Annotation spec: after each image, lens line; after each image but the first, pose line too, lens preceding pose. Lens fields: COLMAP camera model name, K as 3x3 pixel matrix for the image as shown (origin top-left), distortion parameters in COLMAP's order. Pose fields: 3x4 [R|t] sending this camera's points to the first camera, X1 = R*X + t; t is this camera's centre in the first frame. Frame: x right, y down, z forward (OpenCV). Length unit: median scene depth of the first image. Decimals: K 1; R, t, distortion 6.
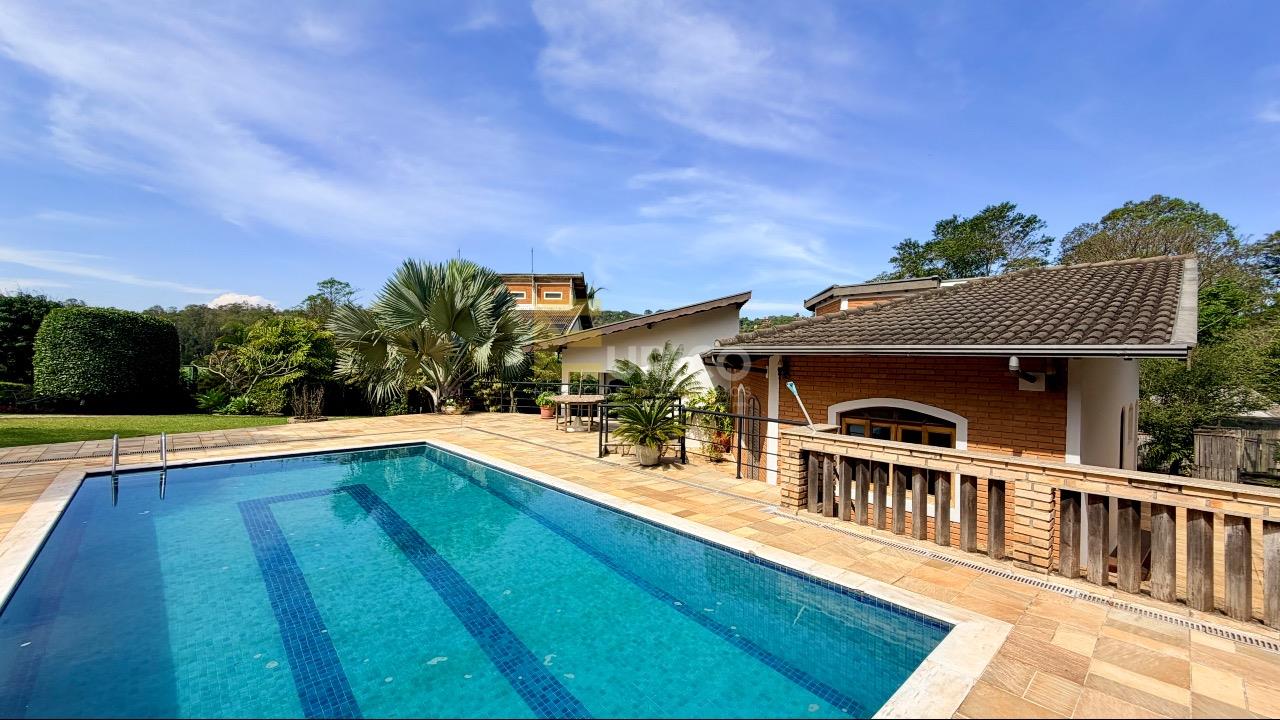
lens RADIAL K [[509.1, 0, 637.1], [0, 509.1, 370.5], [0, 0, 1]] dist [-0.002860, -0.000162]
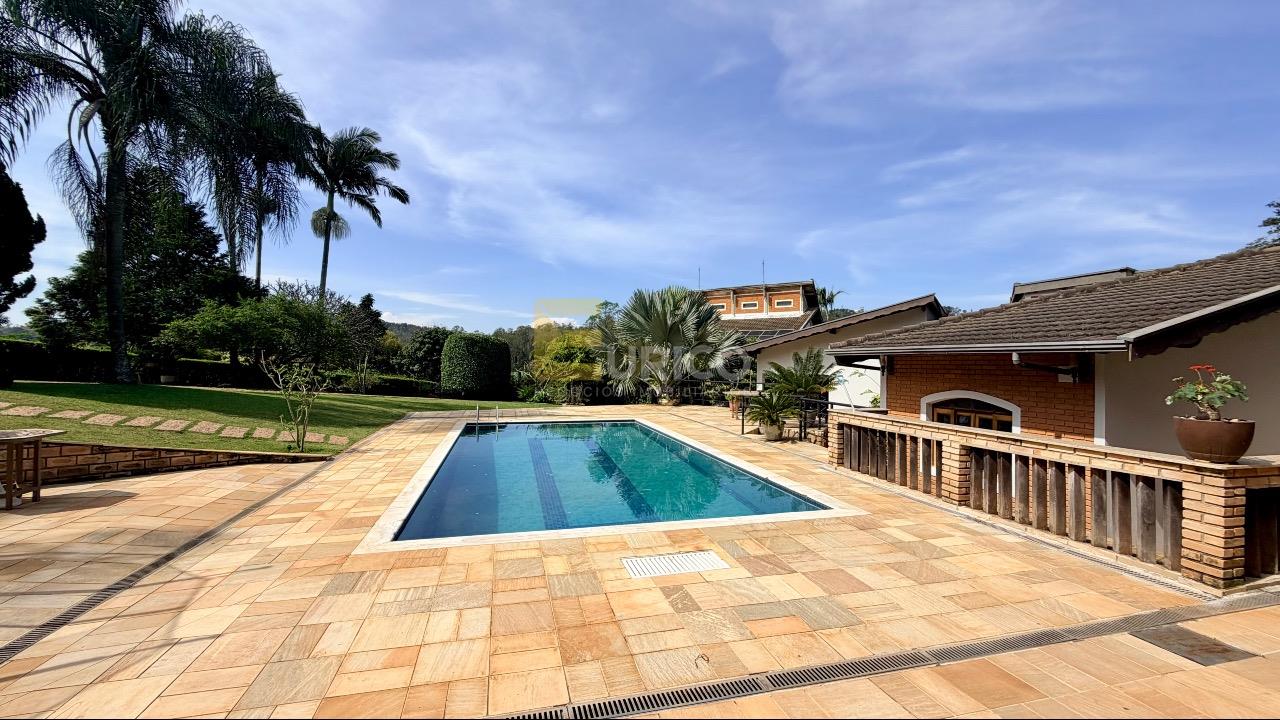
lens RADIAL K [[503.6, 0, 639.1], [0, 503.6, 332.2], [0, 0, 1]] dist [-0.030613, 0.000026]
pose [[0.882630, -0.040414, -0.468328, 0.193009], [-0.000578, 0.996203, -0.087056, 0.010930], [0.470069, 0.077109, 0.879255, -0.190718]]
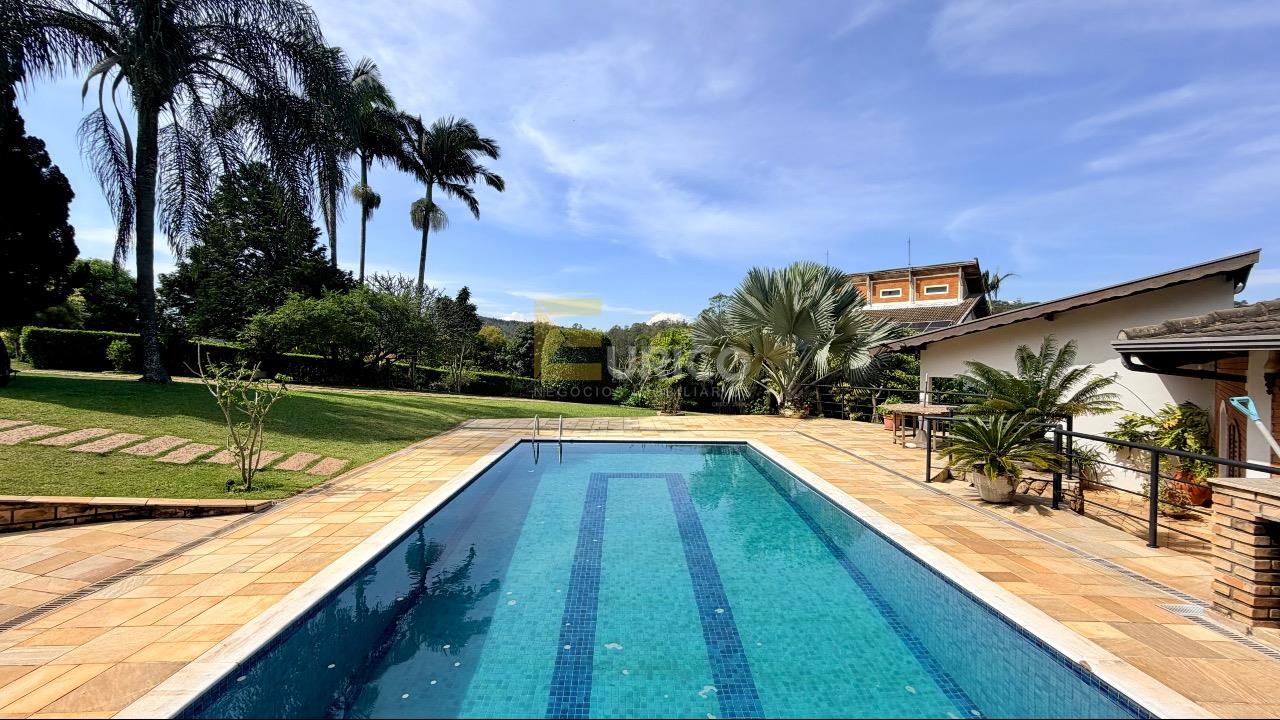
lens RADIAL K [[510.0, 0, 636.2], [0, 510.0, 362.7], [0, 0, 1]] dist [-0.001653, 0.000049]
pose [[0.751658, -0.002954, -0.659546, 0.069054], [-0.013290, 0.999719, -0.019623, 0.001937], [0.659419, 0.023515, 0.751408, 0.049076]]
